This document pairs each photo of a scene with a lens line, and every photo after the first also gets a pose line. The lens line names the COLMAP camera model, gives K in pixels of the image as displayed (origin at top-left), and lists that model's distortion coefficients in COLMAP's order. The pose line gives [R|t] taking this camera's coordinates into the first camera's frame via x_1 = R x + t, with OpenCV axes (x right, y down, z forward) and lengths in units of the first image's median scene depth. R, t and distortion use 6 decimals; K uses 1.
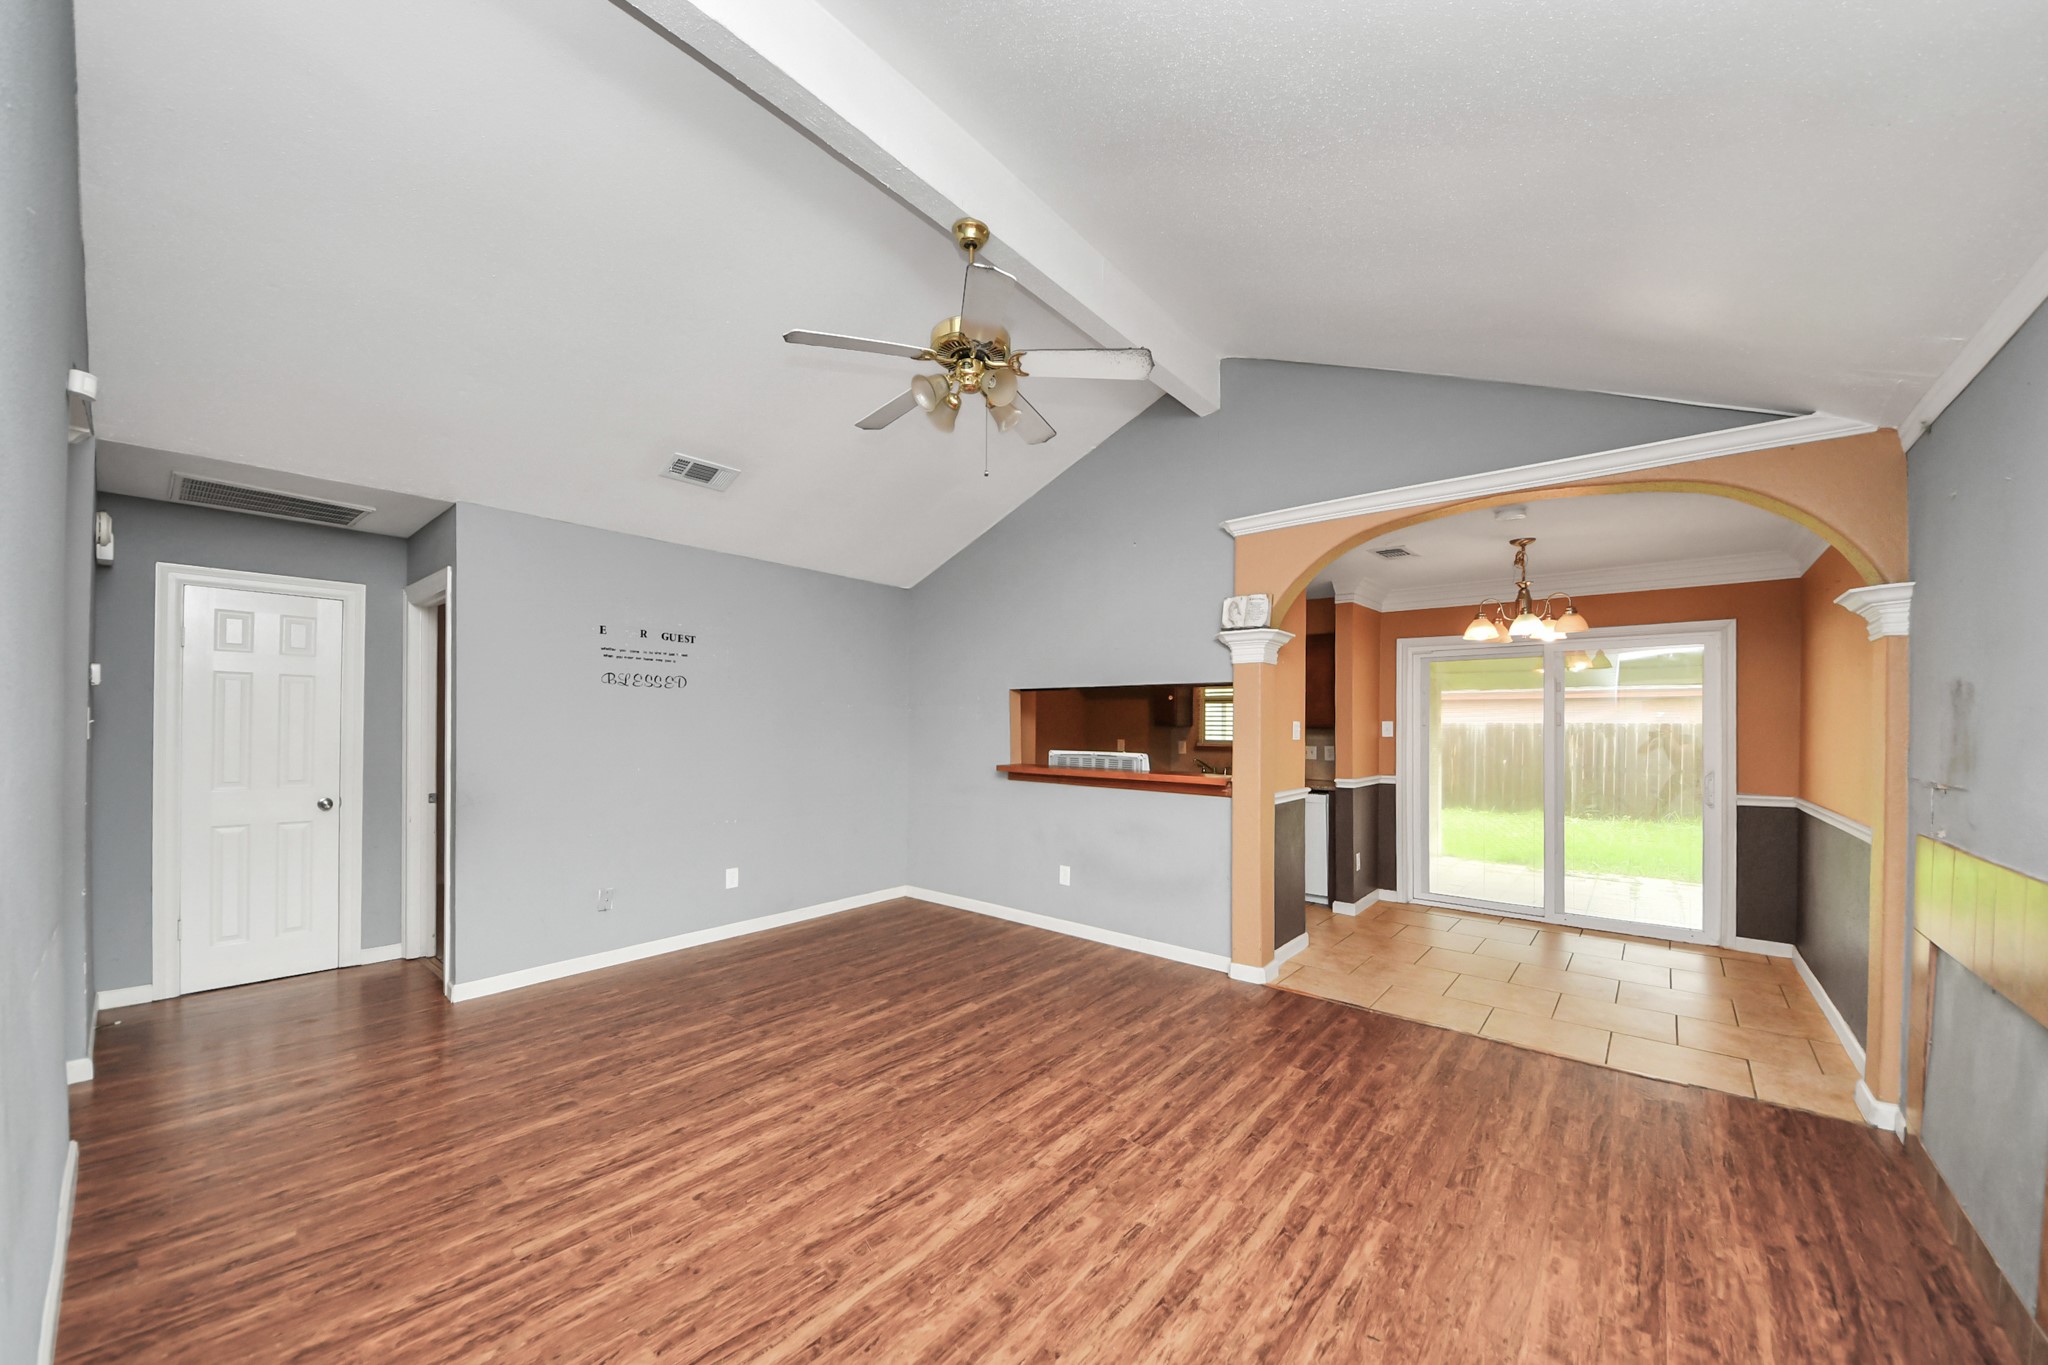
lens RADIAL K [[756.4, 0, 1032.1], [0, 756.4, 724.3], [0, 0, 1]] dist [0.027694, -0.015122]
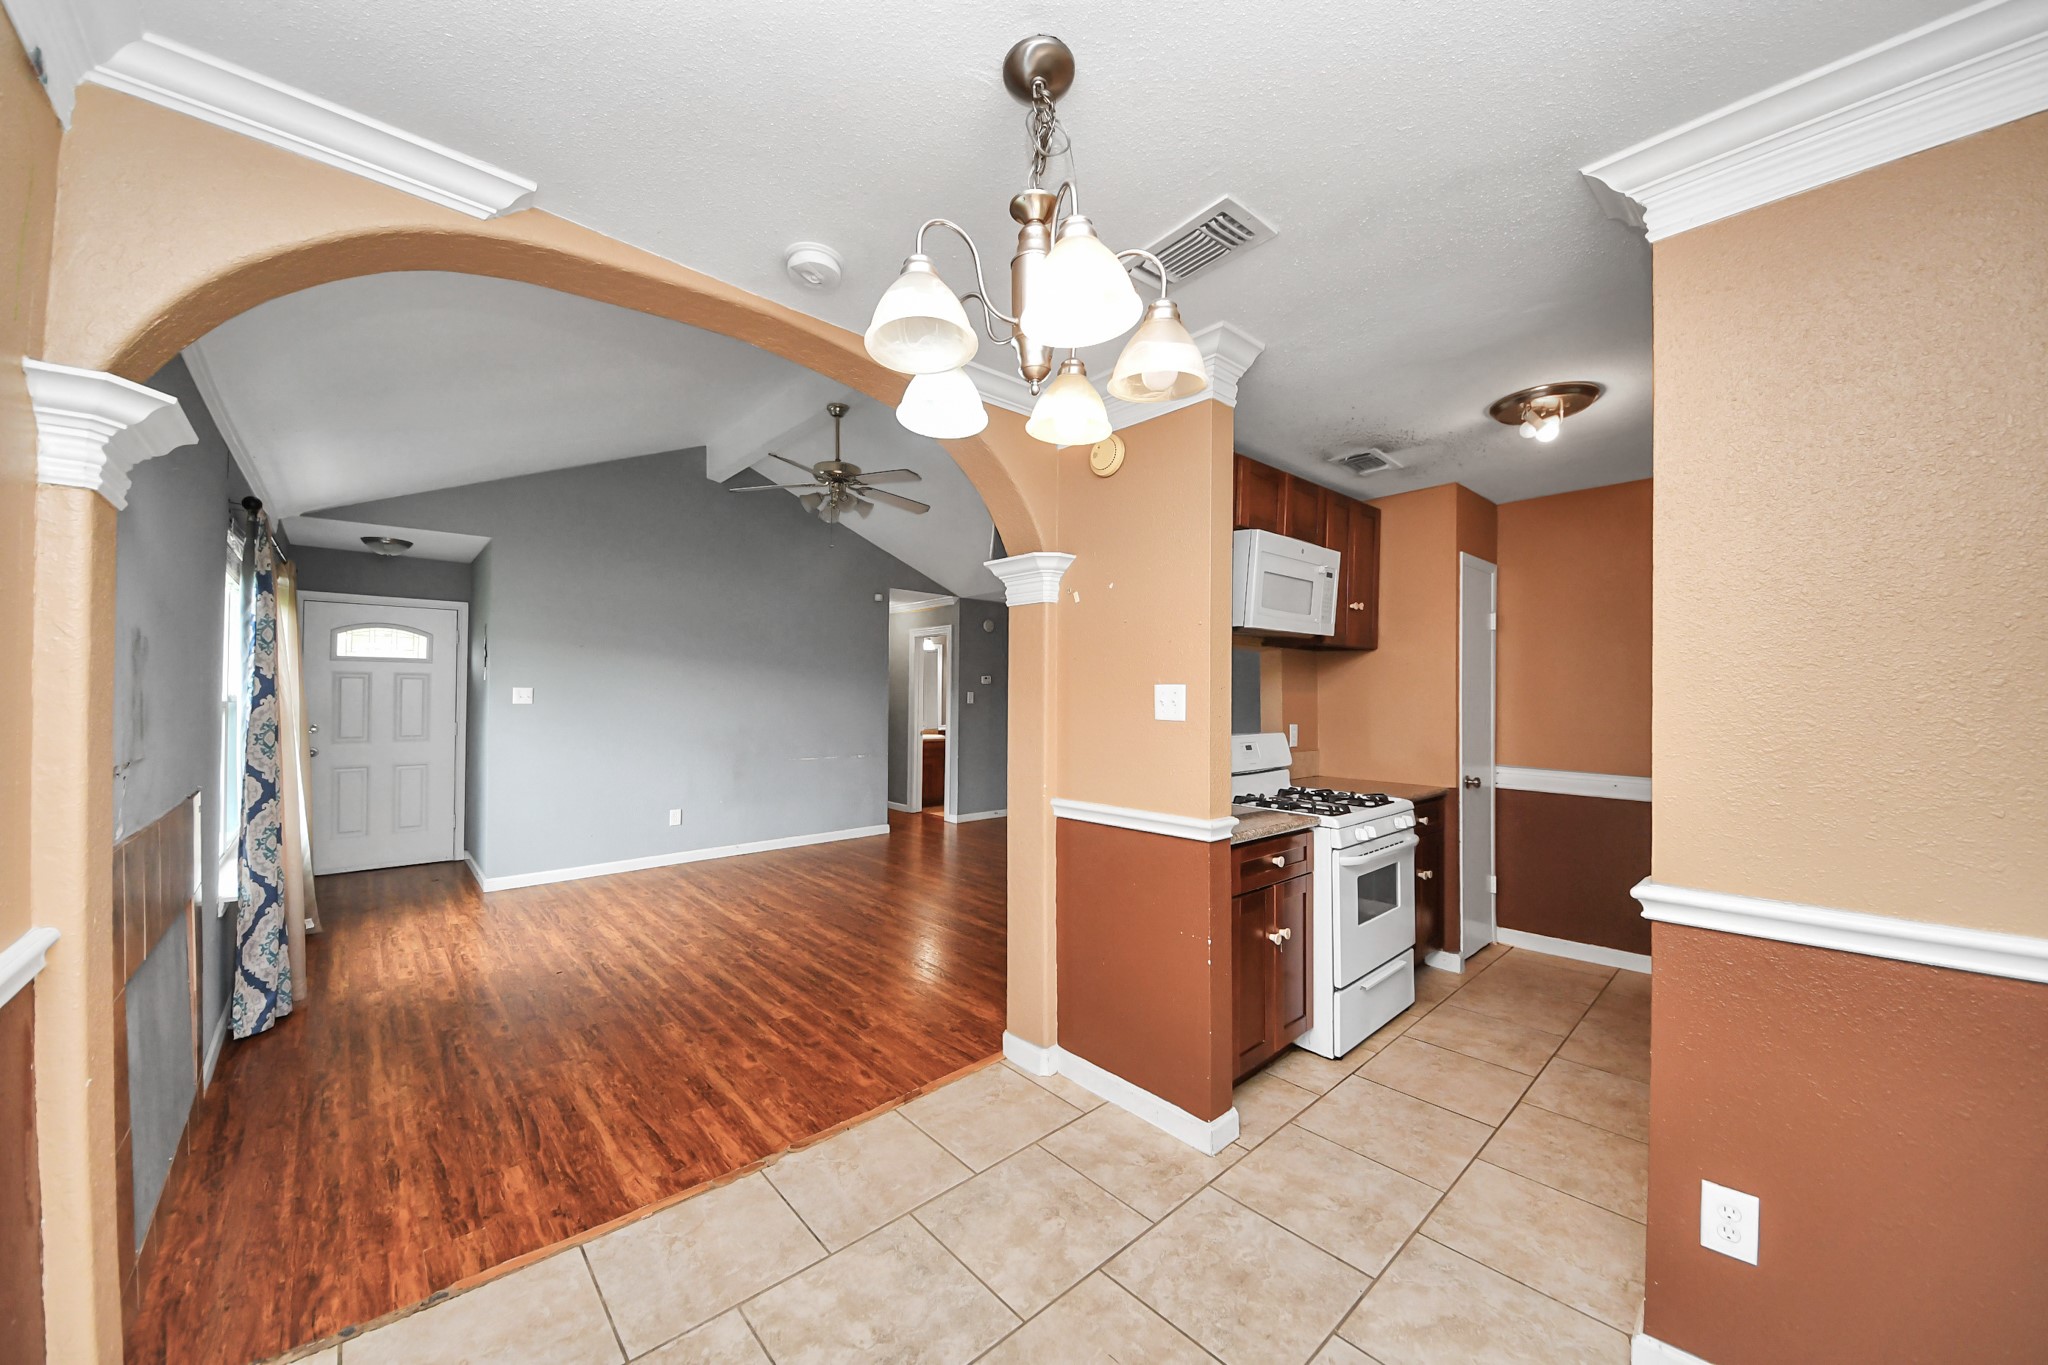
lens RADIAL K [[732.7, 0, 988.8], [0, 732.7, 688.5], [0, 0, 1]] dist [0.047238, -0.026986]
pose [[-0.181040, -0.022452, -0.983219, 1.340759], [-0.011835, 0.999717, -0.020650, 0.017101], [0.983405, 0.007898, -0.181254, 1.488157]]
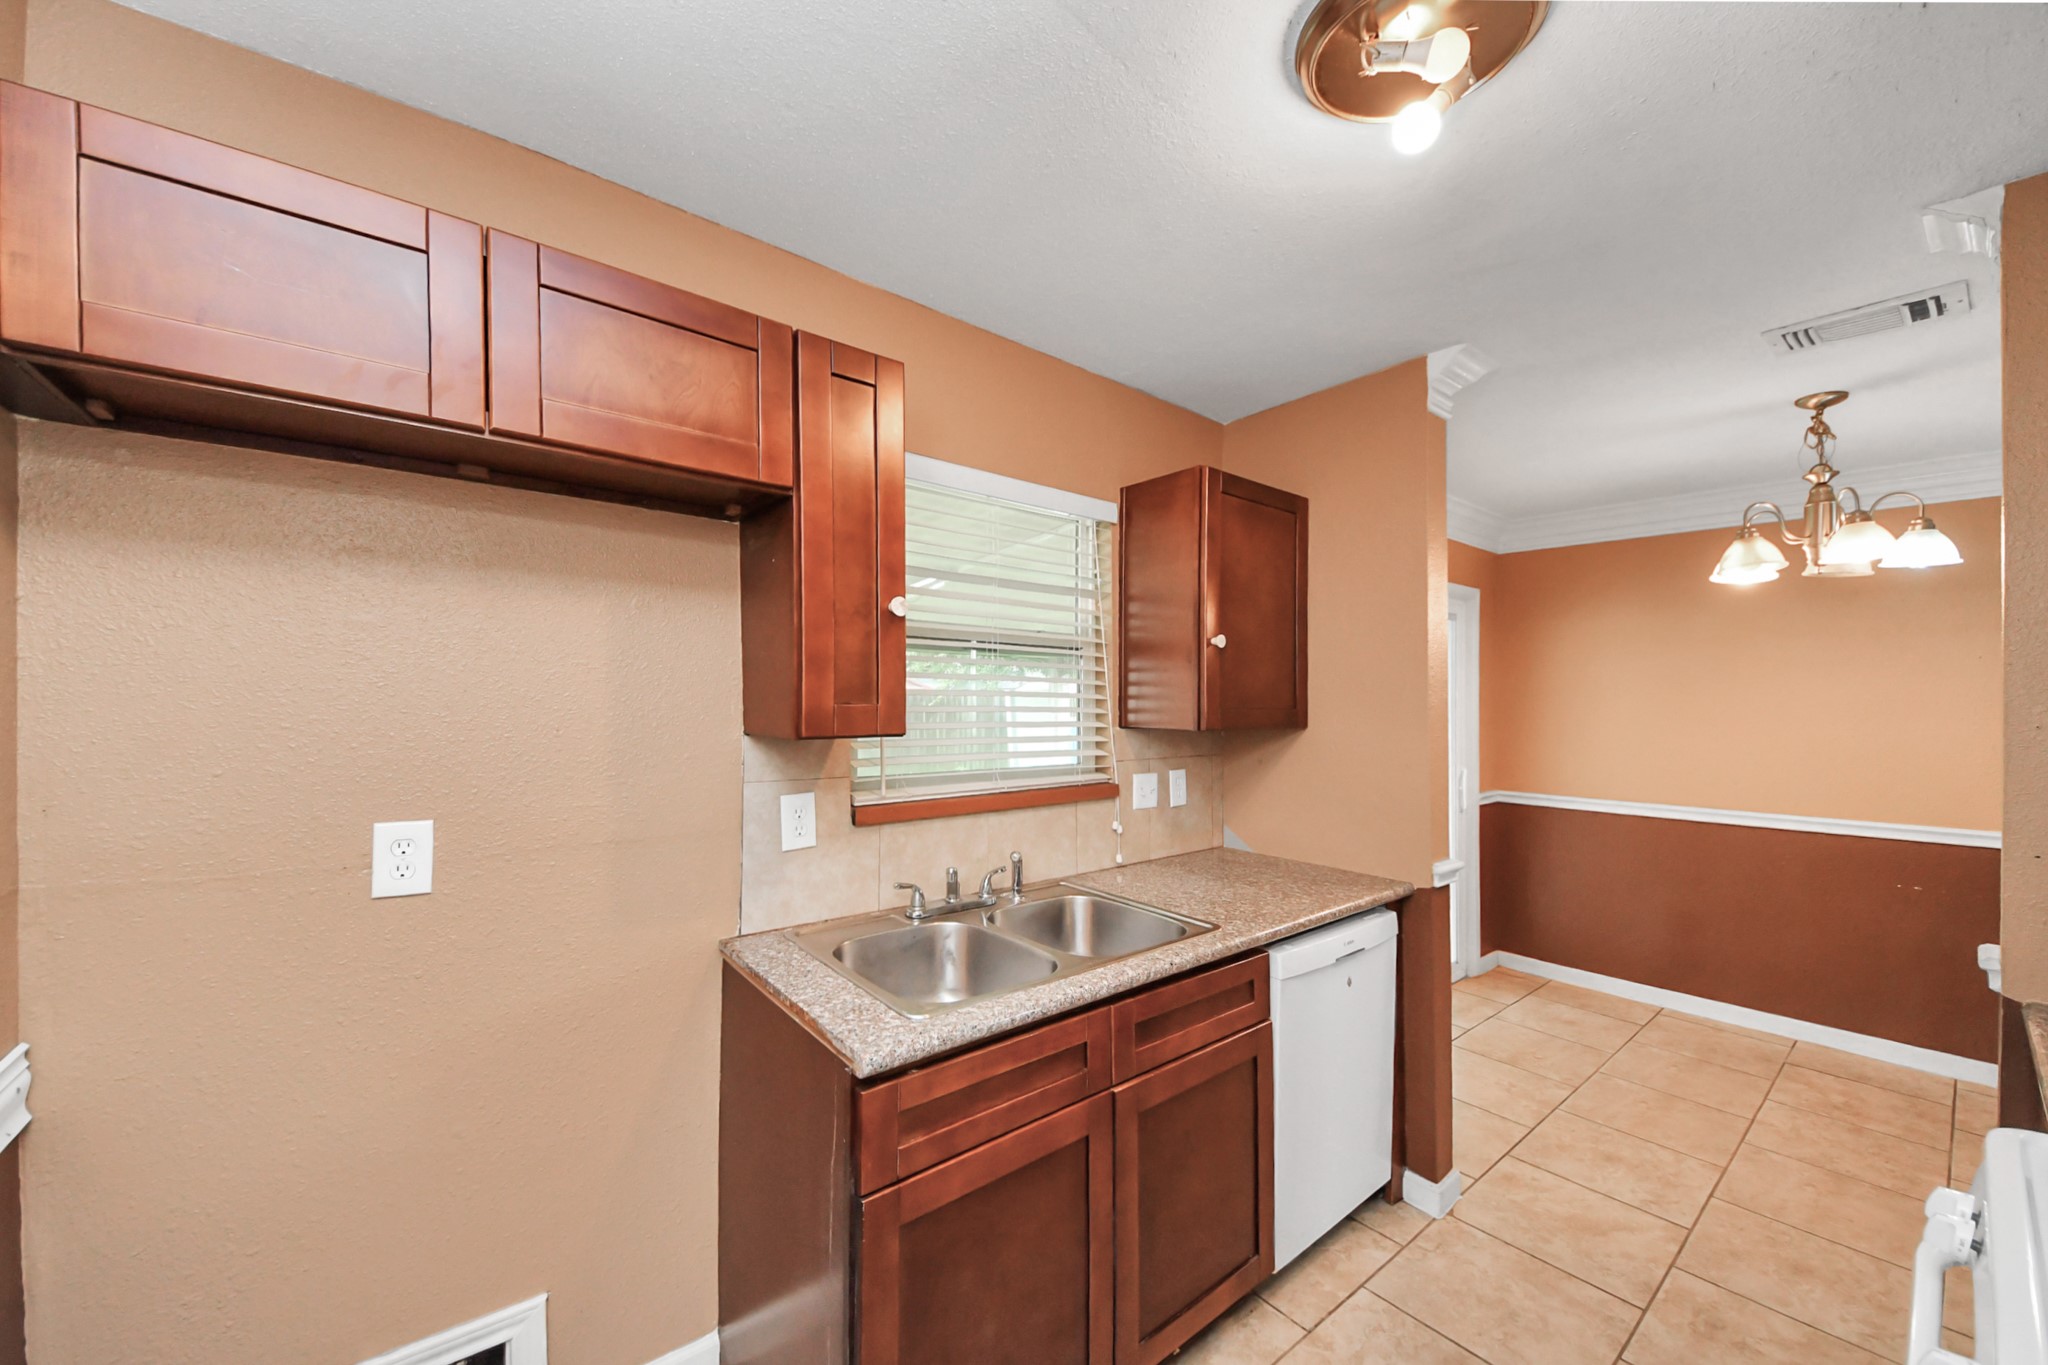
lens RADIAL K [[745.6, 0, 988.1], [0, 745.6, 681.9], [0, 0, 1]] dist [0.022557, -0.016656]
pose [[0.243728, 0.007345, 0.969816, -0.065614], [-0.004979, 0.999968, -0.006322, -0.036605], [-0.969831, -0.003288, 0.243757, 2.099574]]
